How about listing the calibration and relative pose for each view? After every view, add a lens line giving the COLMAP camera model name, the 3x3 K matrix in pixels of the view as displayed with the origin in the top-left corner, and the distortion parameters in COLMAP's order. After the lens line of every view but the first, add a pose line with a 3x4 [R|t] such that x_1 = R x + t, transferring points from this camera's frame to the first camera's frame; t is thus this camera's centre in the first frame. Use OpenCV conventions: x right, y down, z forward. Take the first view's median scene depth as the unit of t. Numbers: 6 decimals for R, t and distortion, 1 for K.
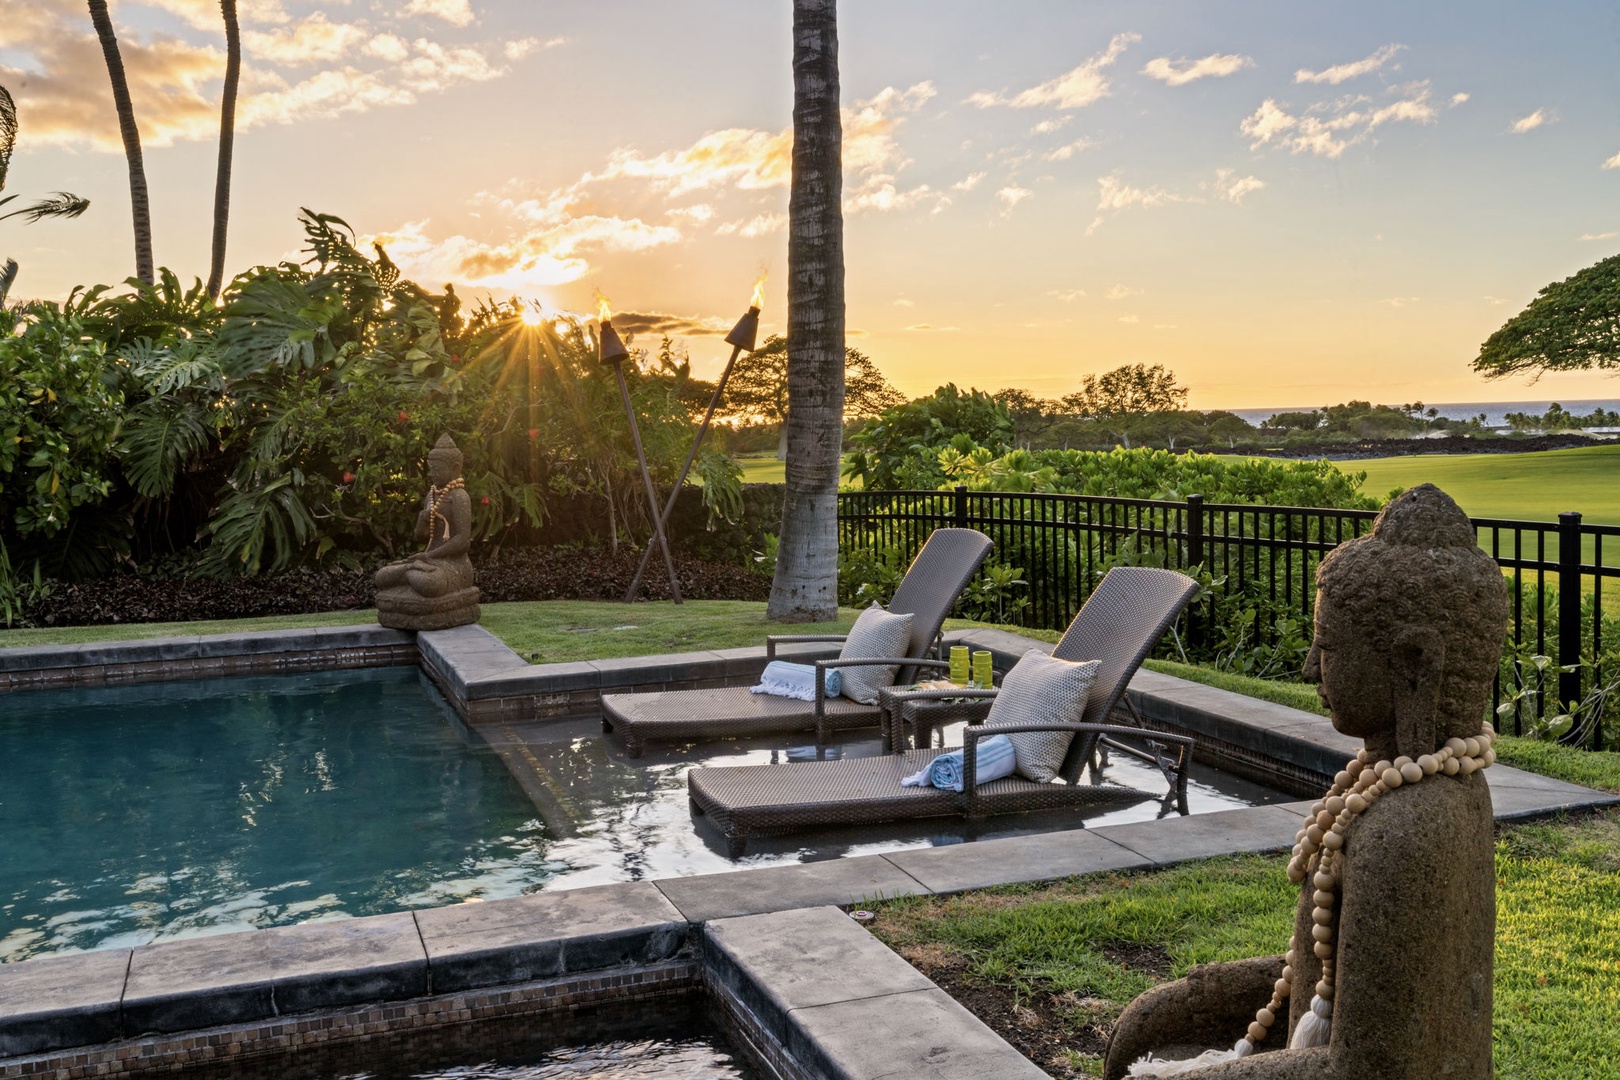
lens RADIAL K [[1626.7, 0, 799.8], [0, 1626.7, 553.8], [0, 0, 1]] dist [-0.001753, 0.000000]
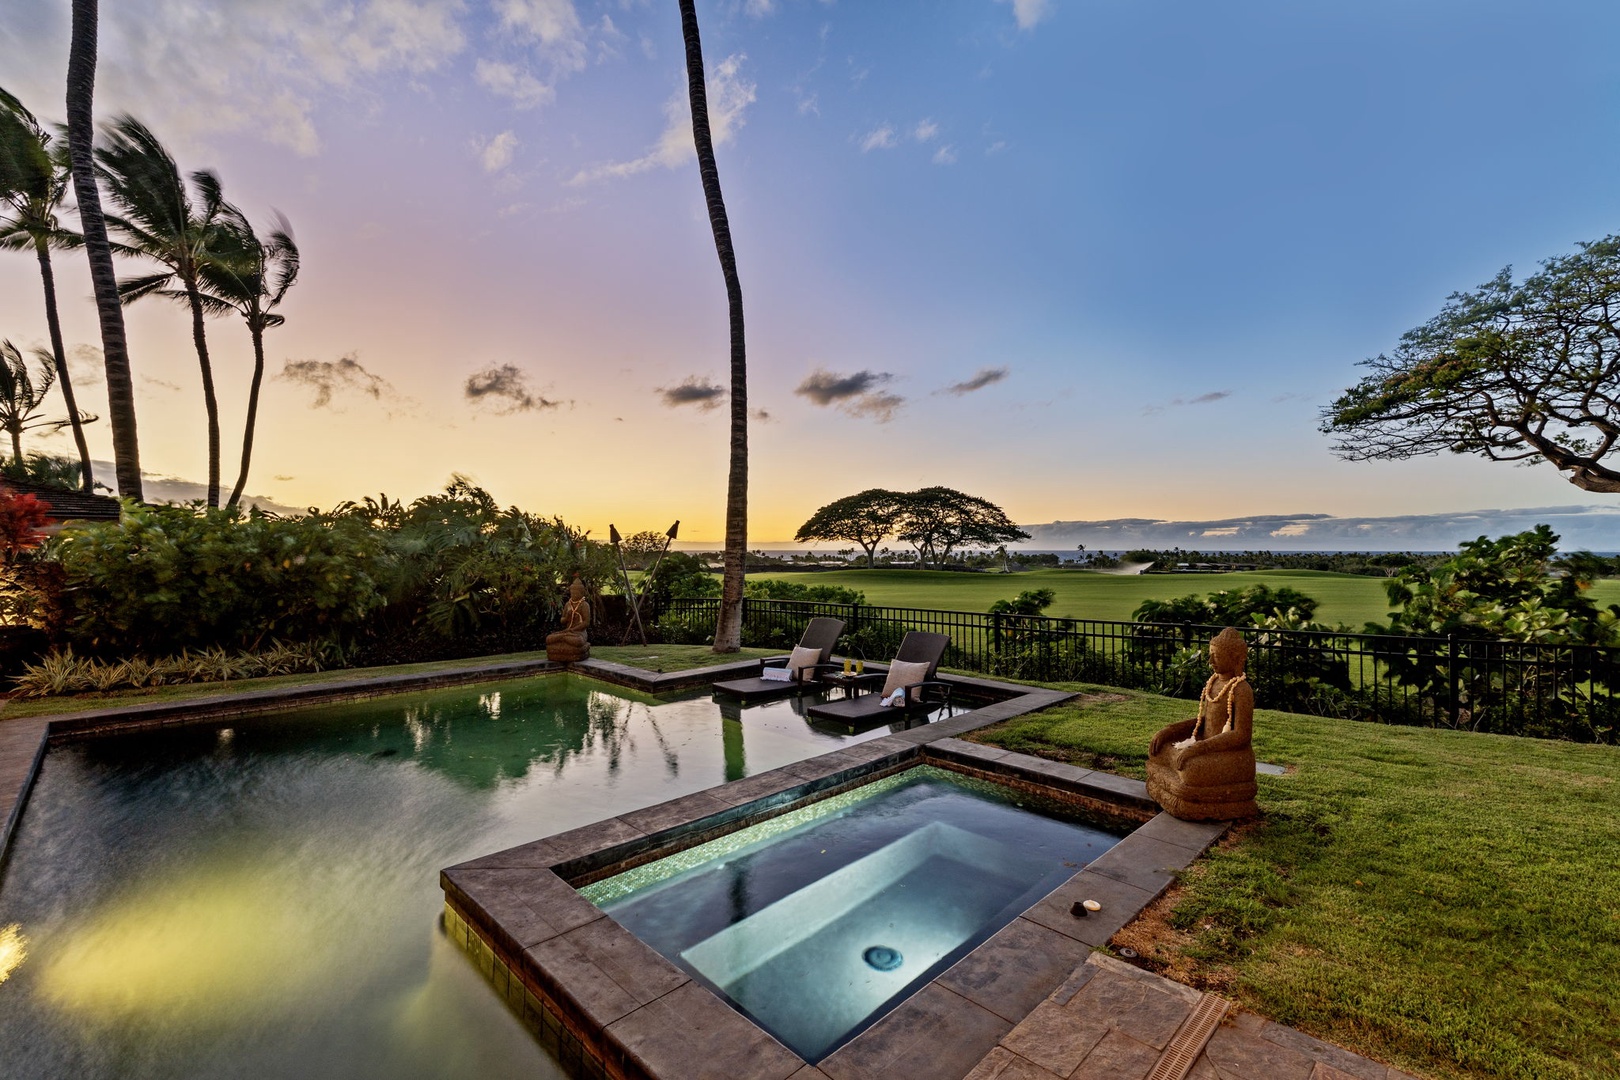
lens RADIAL K [[719.4, 0, 816.6], [0, 719.4, 544.8], [0, 0, 1]] dist [-0.000662, -0.000187]
pose [[0.903978, 0.028463, 0.426631, -0.365910], [0.012541, 0.995588, -0.092994, -0.020395], [-0.427395, 0.089415, 0.899632, -0.114471]]
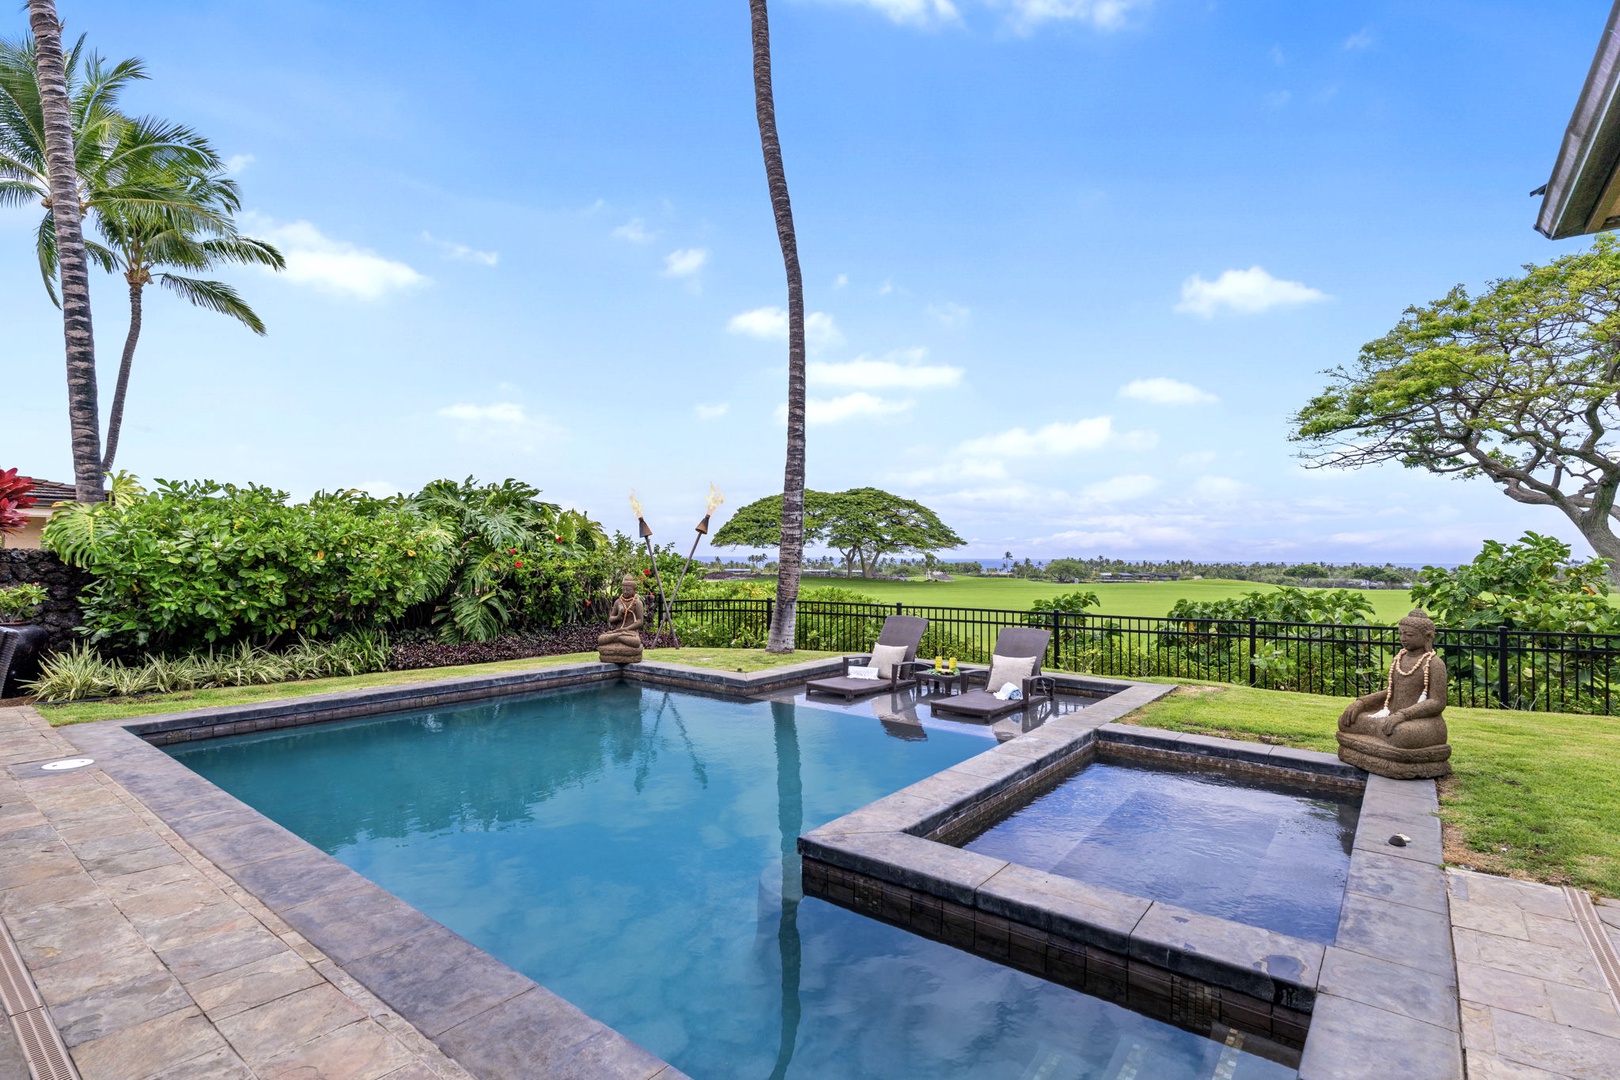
lens RADIAL K [[790.6, 0, 822.8], [0, 790.6, 550.9], [0, 0, 1]] dist [0.000862, 0.000192]
pose [[0.842550, 0.037034, 0.537344, -0.599215], [0.014120, 0.995772, -0.090769, -0.003547], [-0.538433, 0.084065, 0.838465, -0.057347]]
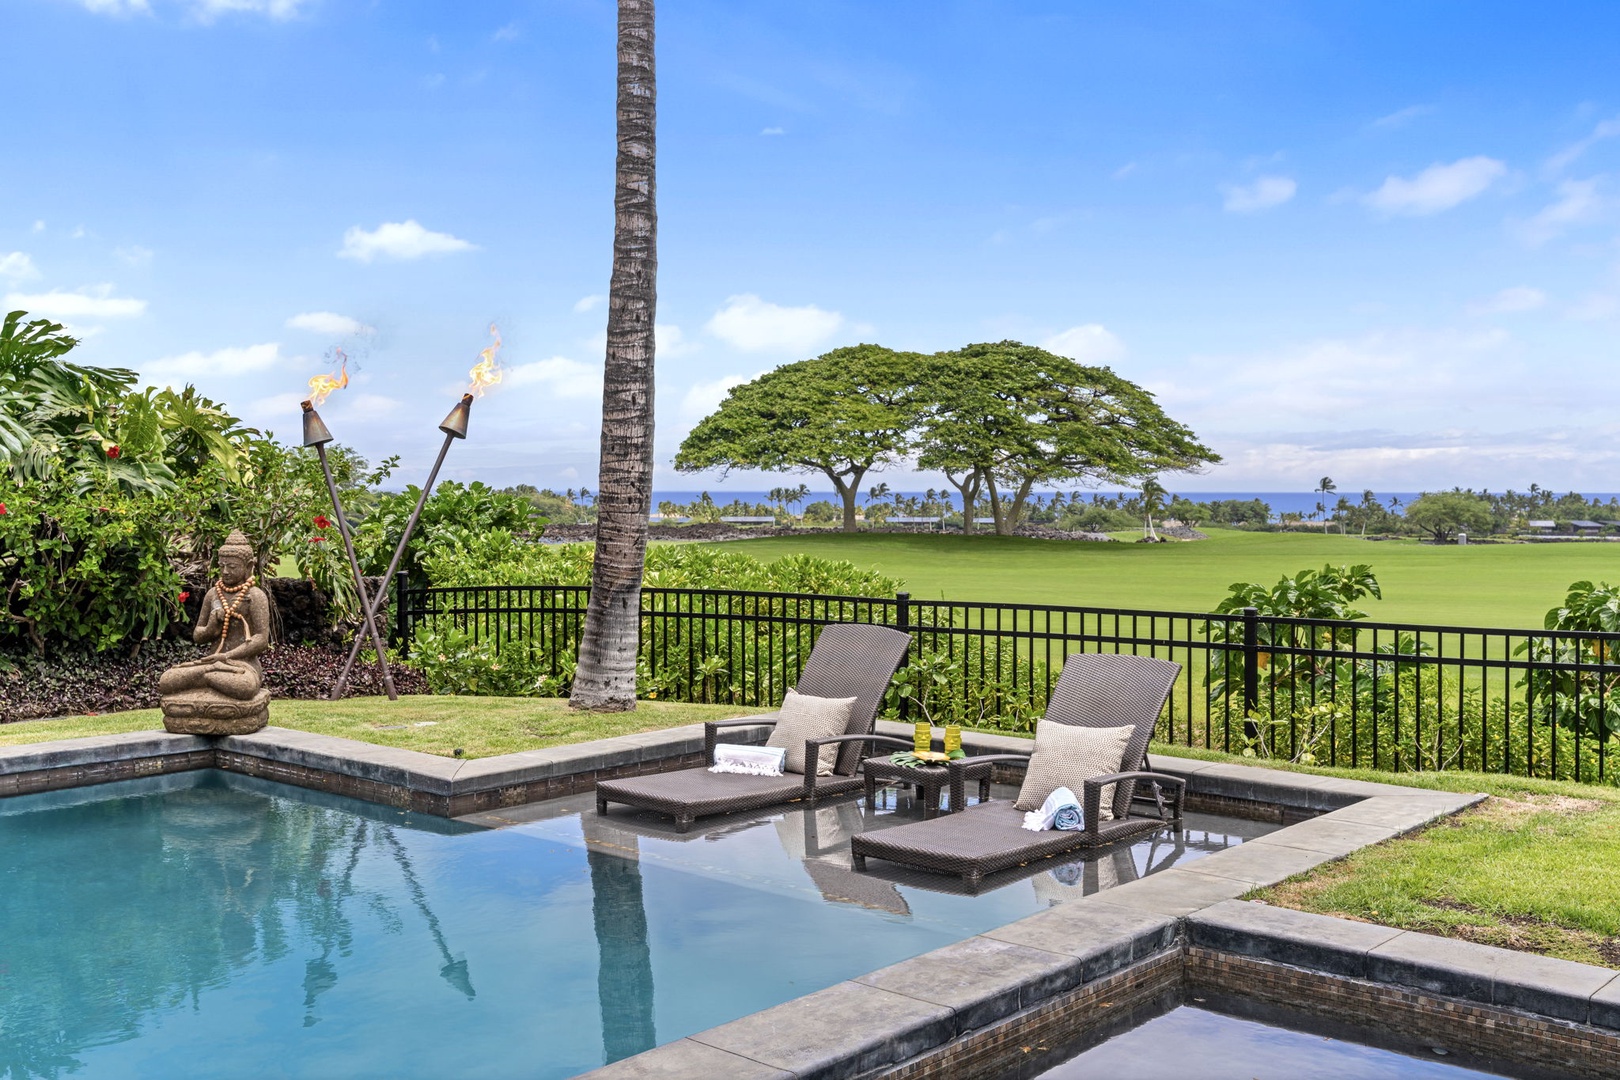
lens RADIAL K [[1673.7, 0, 834.6], [0, 1673.7, 536.9], [0, 0, 1]] dist [0.009335, 0.000000]
pose [[0.871716, 0.014199, 0.489806, -0.410670], [0.015604, 0.998269, -0.056708, -0.008031], [-0.489763, 0.057076, 0.869985, -0.044361]]
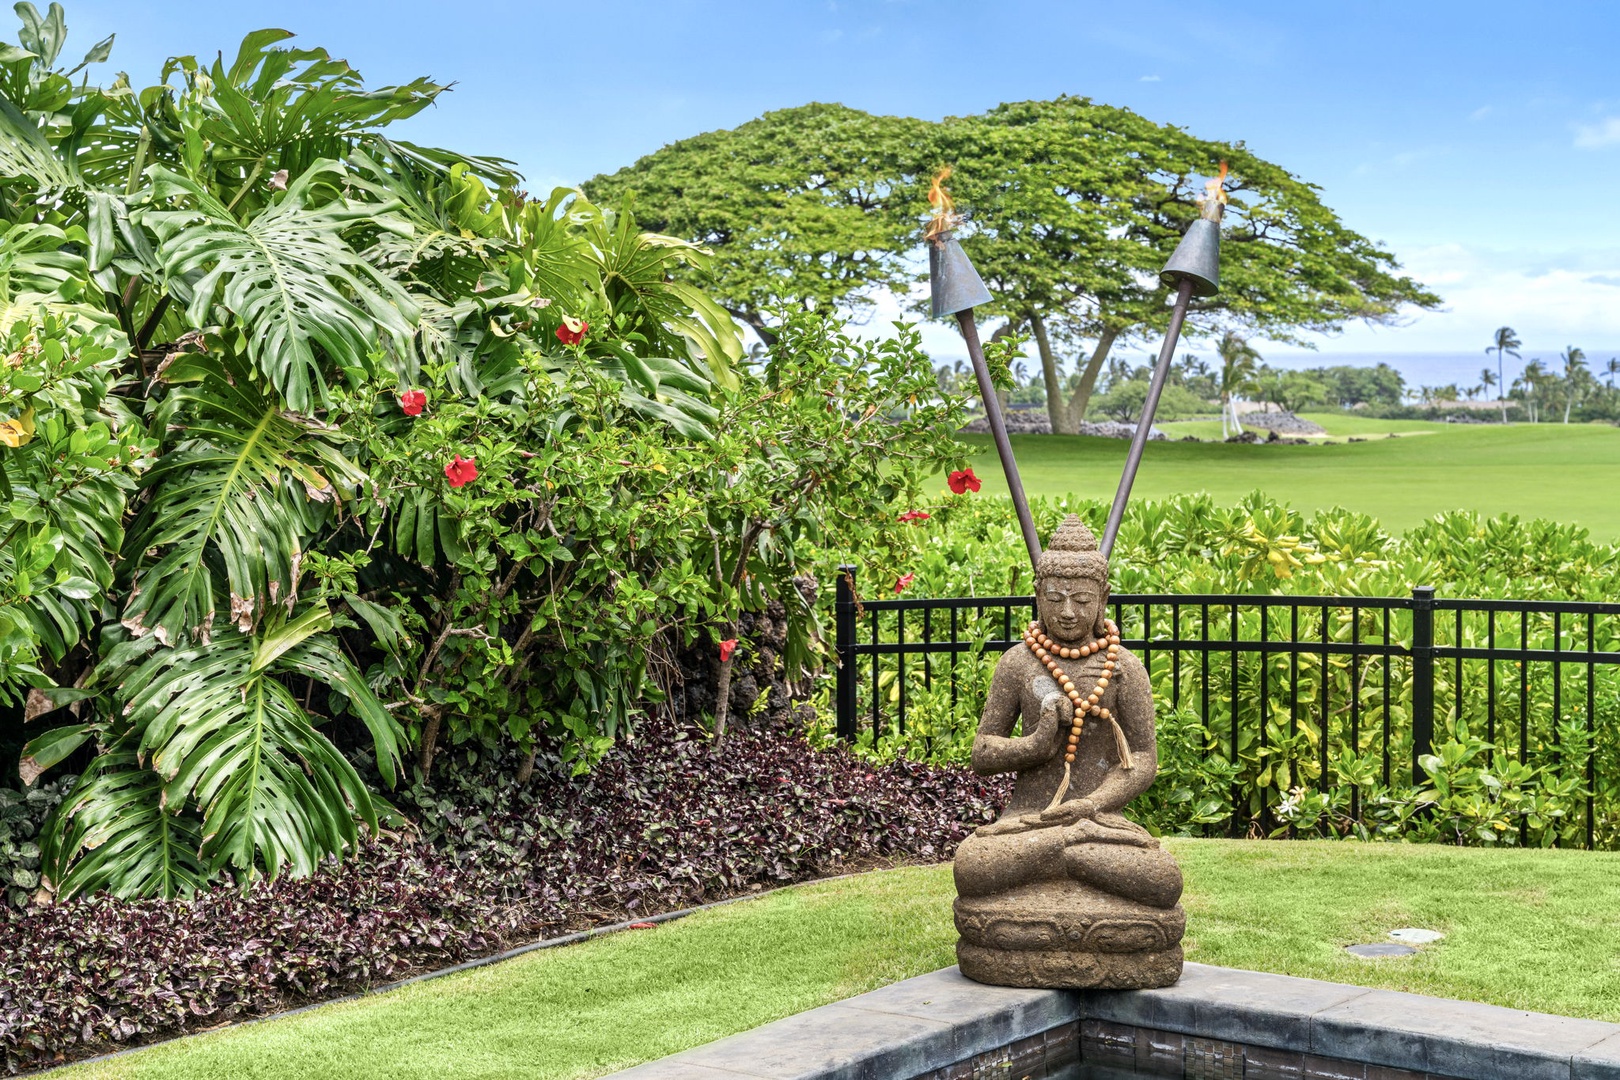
lens RADIAL K [[2850.2, 0, 904.5], [0, 2850.2, 495.8], [0, 0, 1]] dist [0.001631, 0.000000]
pose [[0.827966, -0.005158, 0.560754, -0.700006], [0.028168, 0.999078, -0.032401, -0.058416], [-0.560070, 0.042622, 0.827348, 0.419194]]
